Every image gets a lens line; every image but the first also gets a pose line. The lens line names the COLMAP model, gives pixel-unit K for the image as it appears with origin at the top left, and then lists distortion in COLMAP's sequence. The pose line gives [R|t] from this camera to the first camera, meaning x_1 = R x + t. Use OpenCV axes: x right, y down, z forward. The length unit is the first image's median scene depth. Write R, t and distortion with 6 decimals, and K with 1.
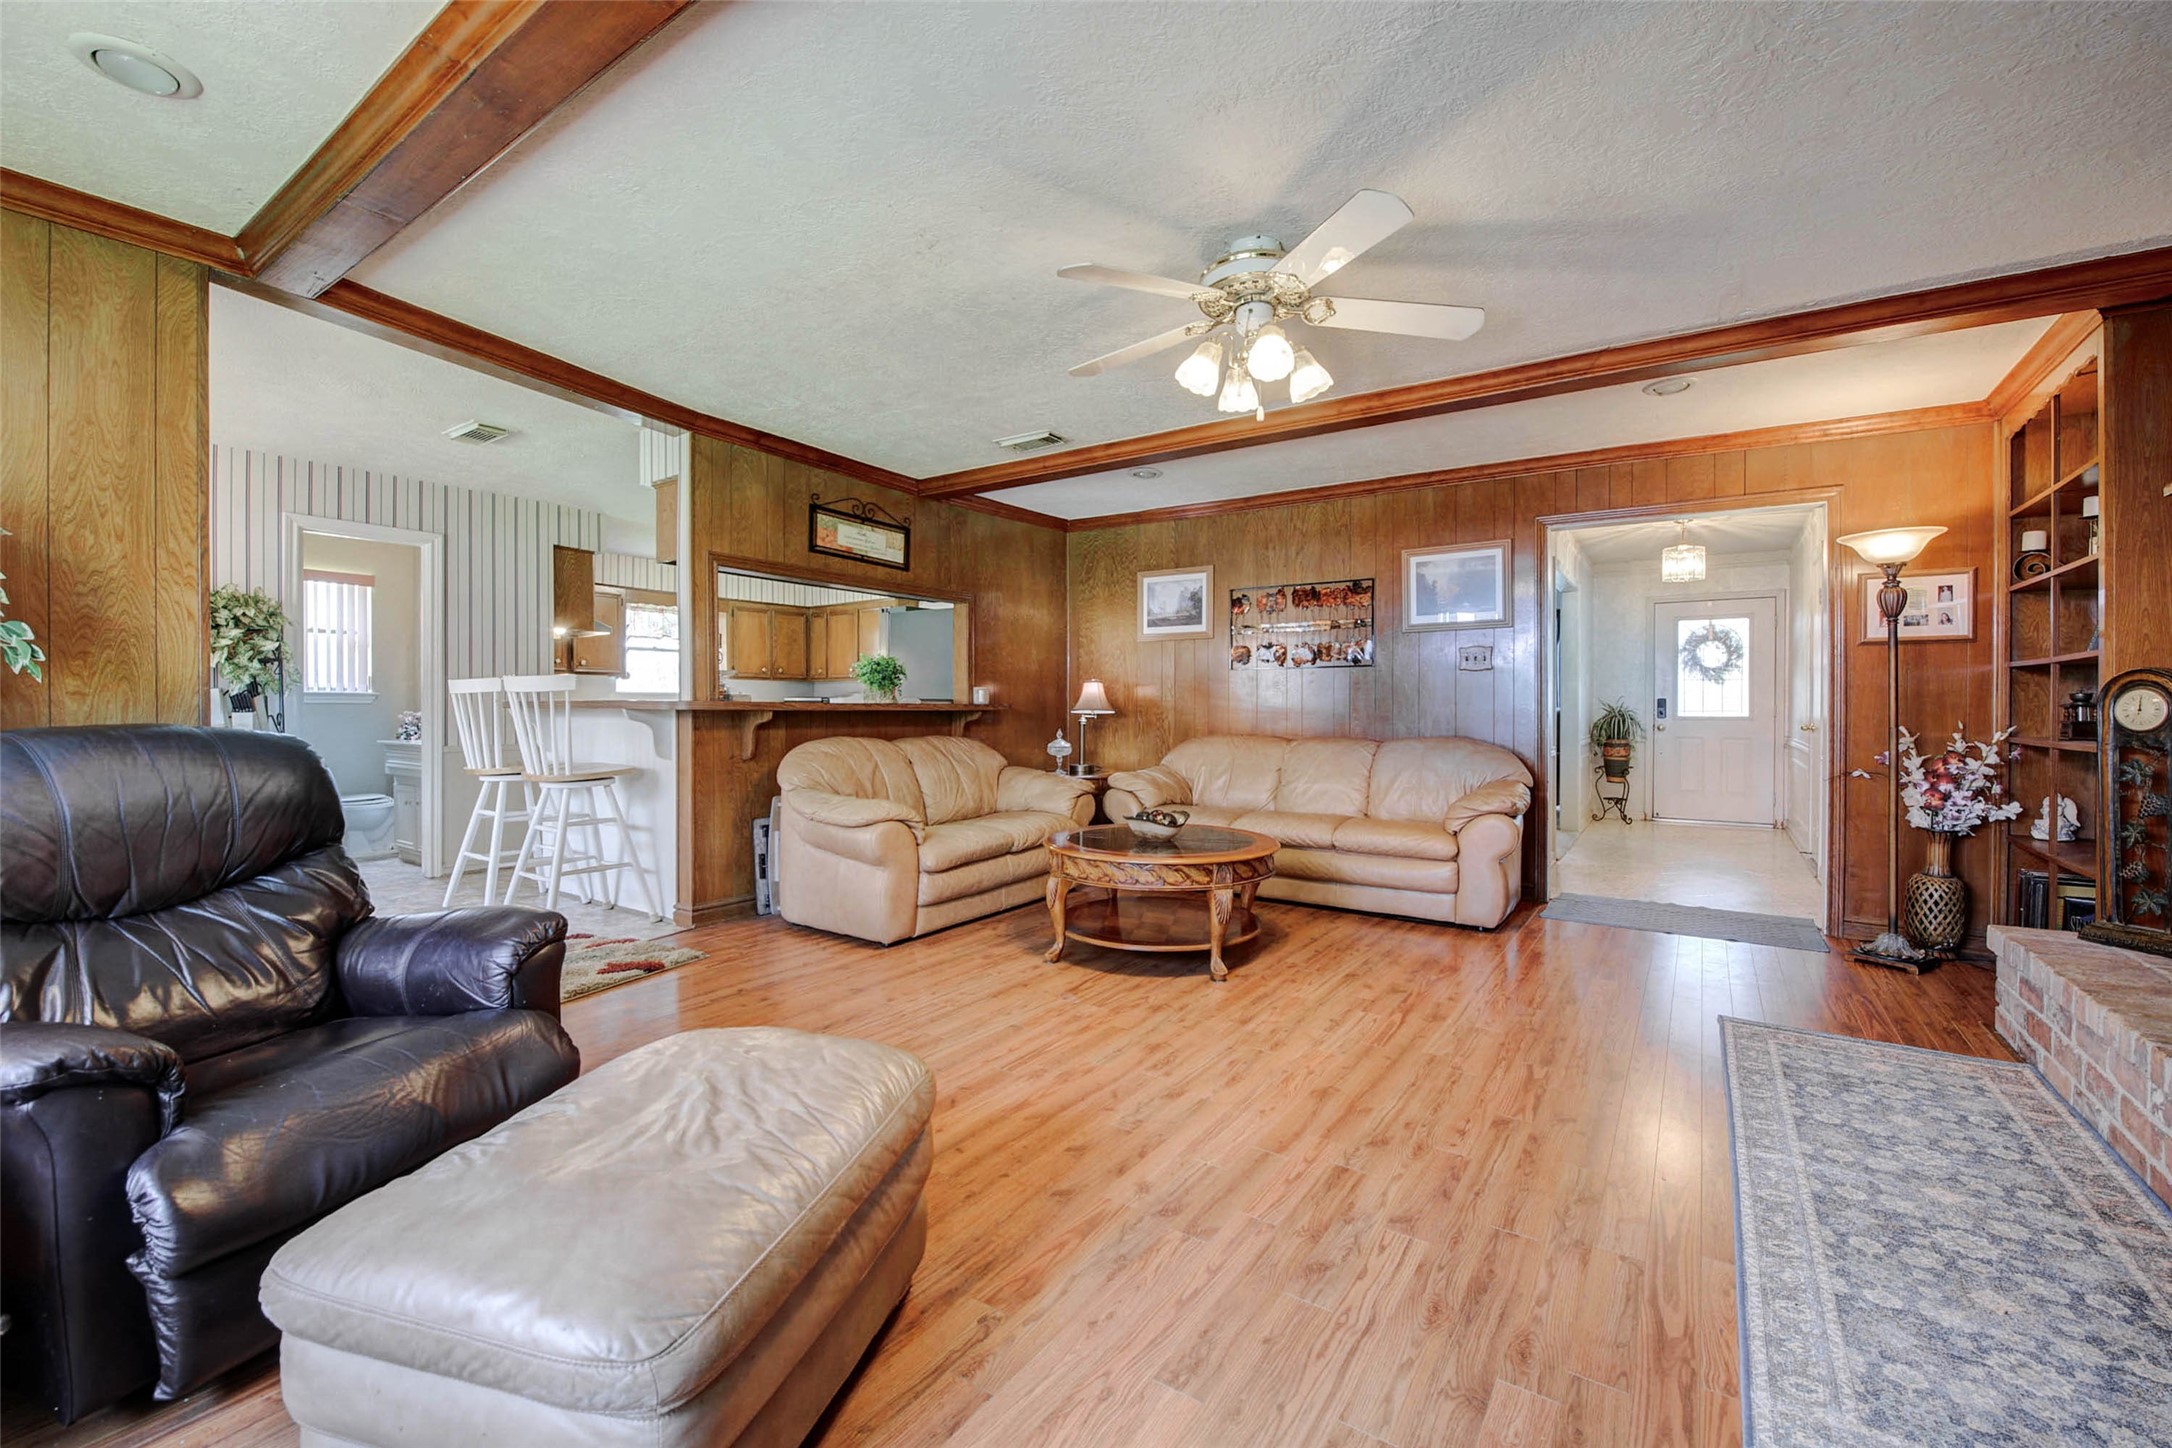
lens RADIAL K [[869.4, 0, 1095.7], [0, 869.4, 715.9], [0, 0, 1]] dist [-0.018421, -0.001207]
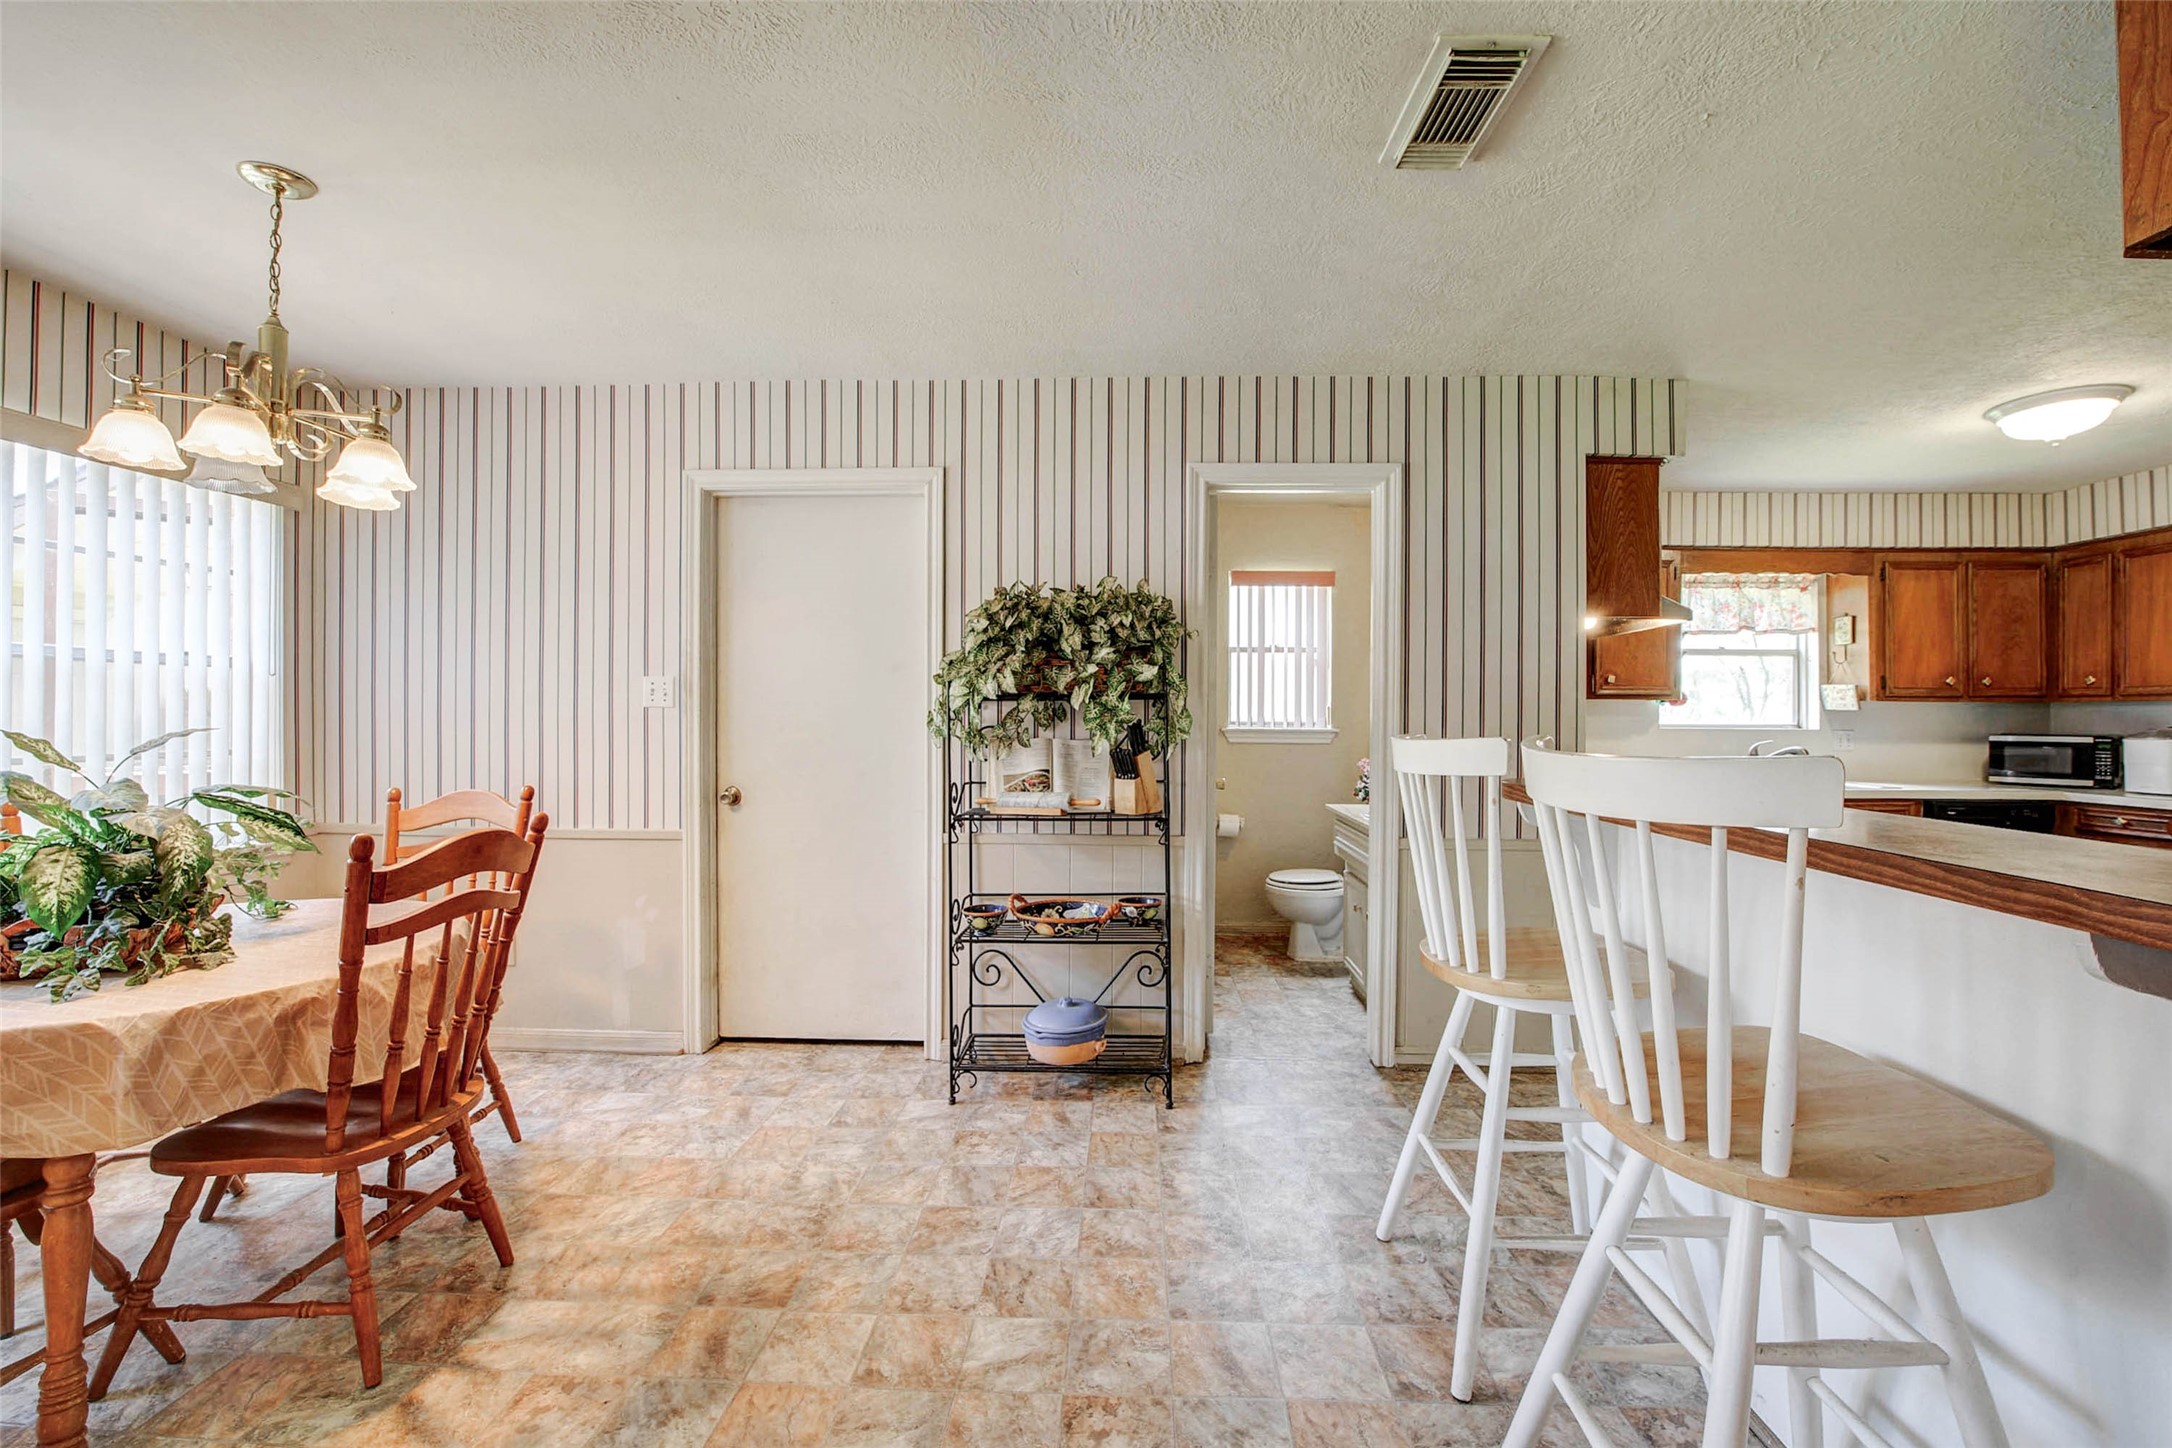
lens RADIAL K [[869.4, 0, 1112.6], [0, 869.4, 712.9], [0, 0, 1]] dist [-0.018421, -0.001207]
pose [[0.545584, 0.005356, -0.838039, -0.511040], [-0.012393, 0.999922, -0.001677, -0.057270], [0.837964, 0.011301, 0.545608, 0.706296]]
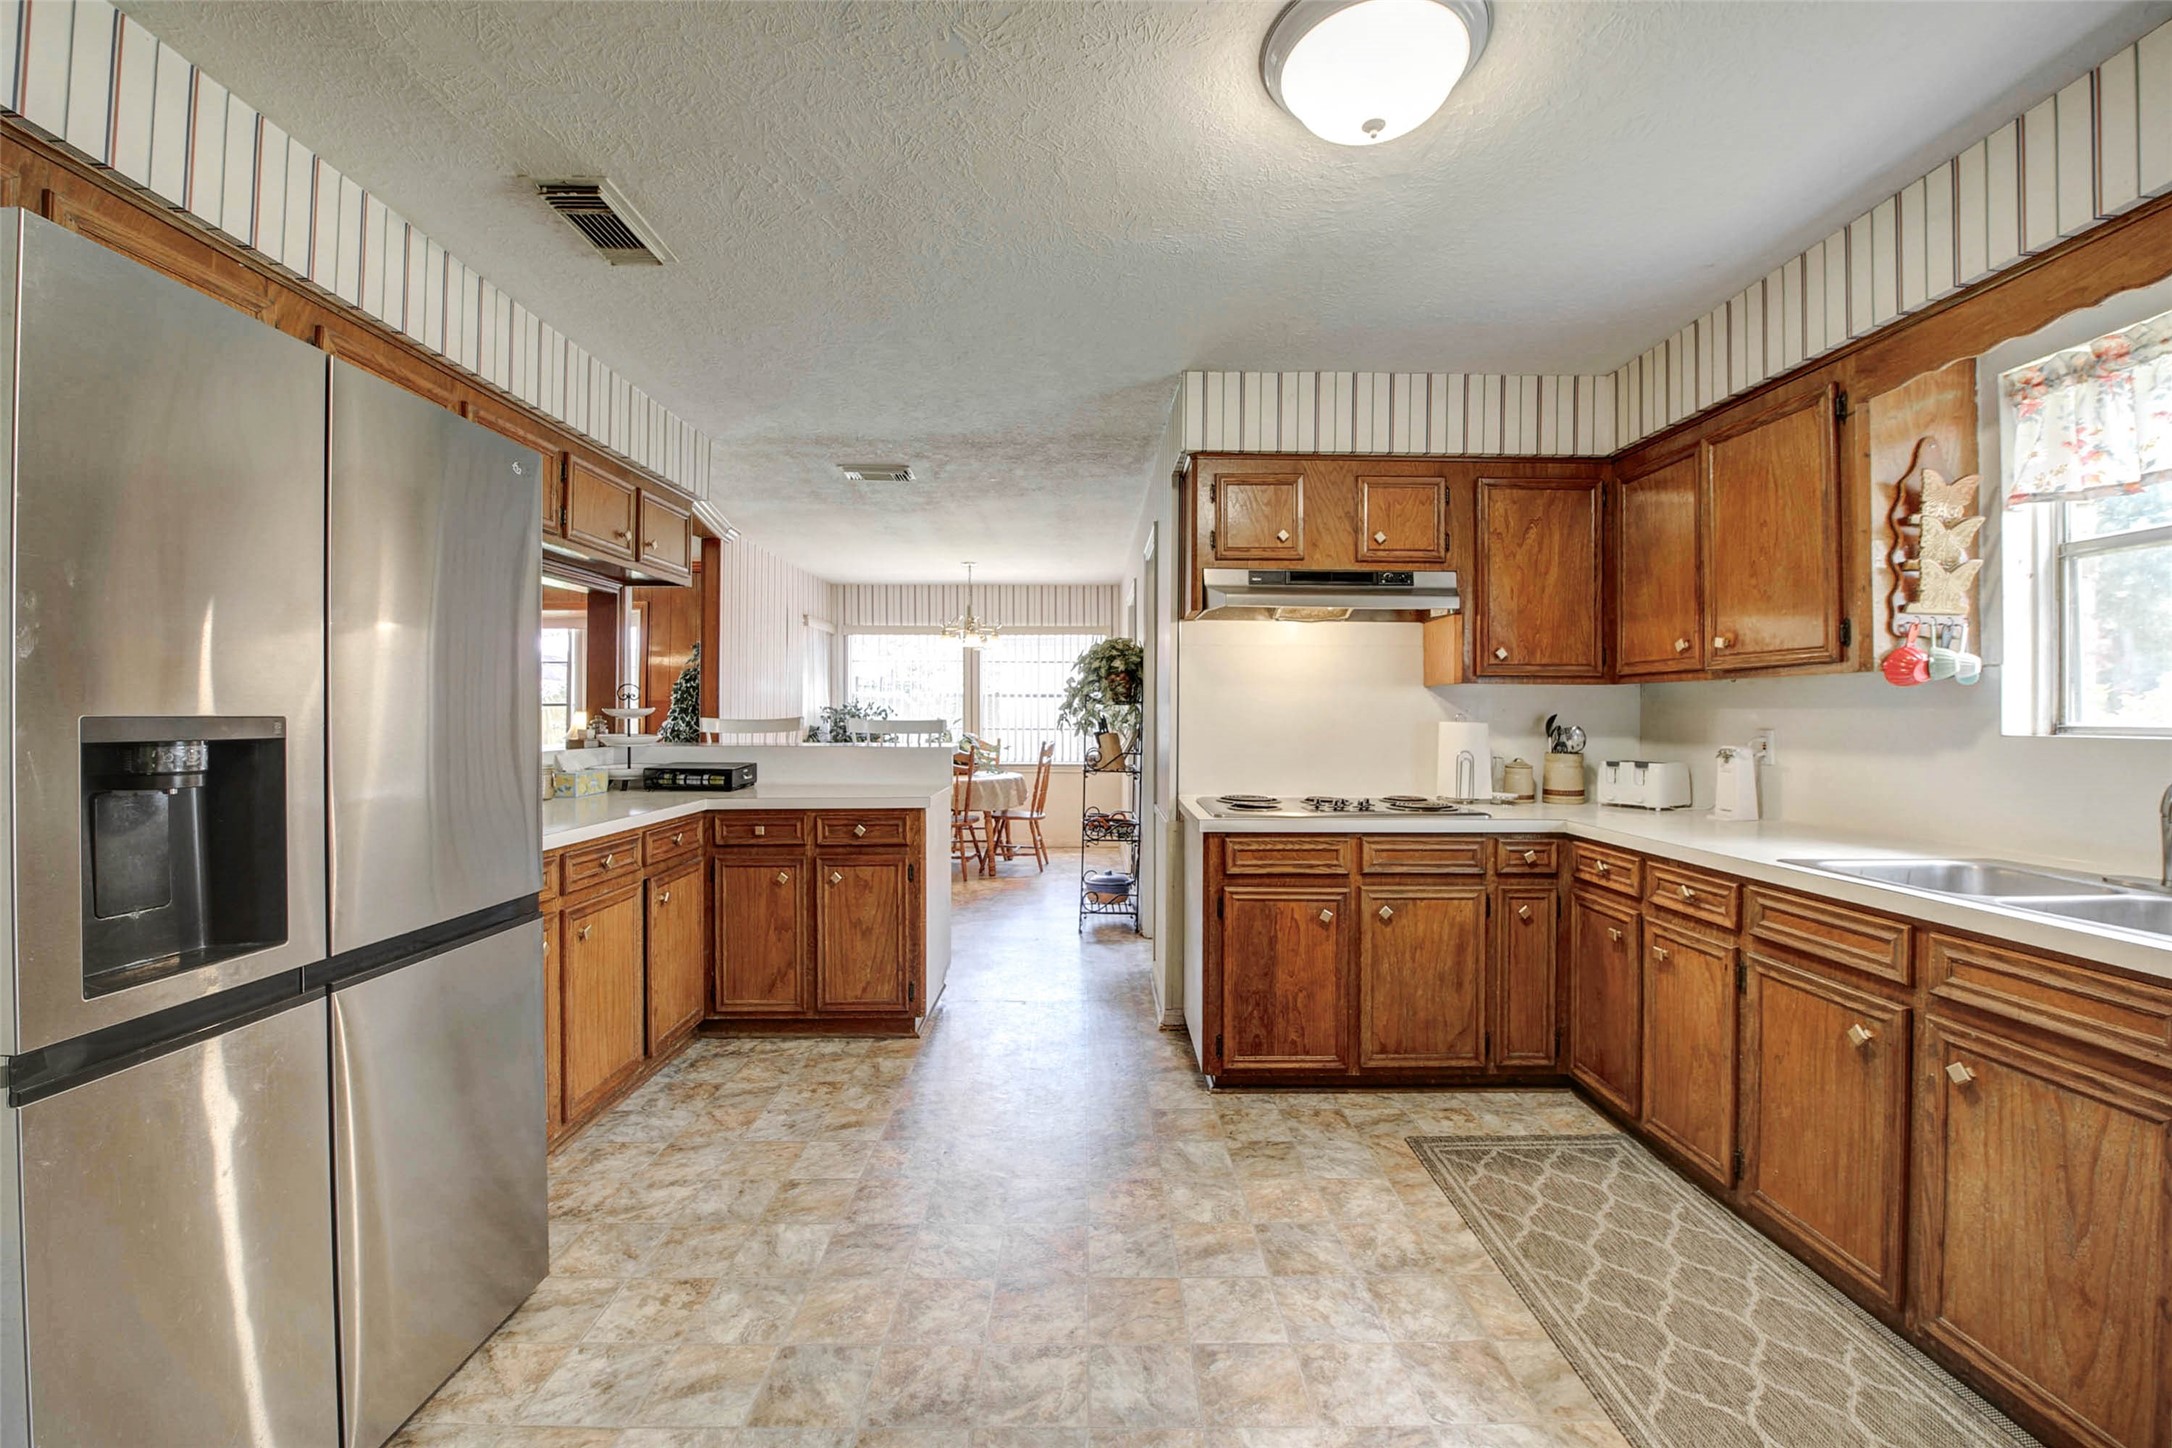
lens RADIAL K [[869.4, 0, 1118.0], [0, 869.4, 716.2], [0, 0, 1]] dist [-0.018421, -0.001207]
pose [[-0.803424, 0.001770, -0.595405, -0.369183], [-0.005858, 0.999924, 0.010876, -0.060981], [0.595379, 0.012226, -0.803352, 2.135690]]
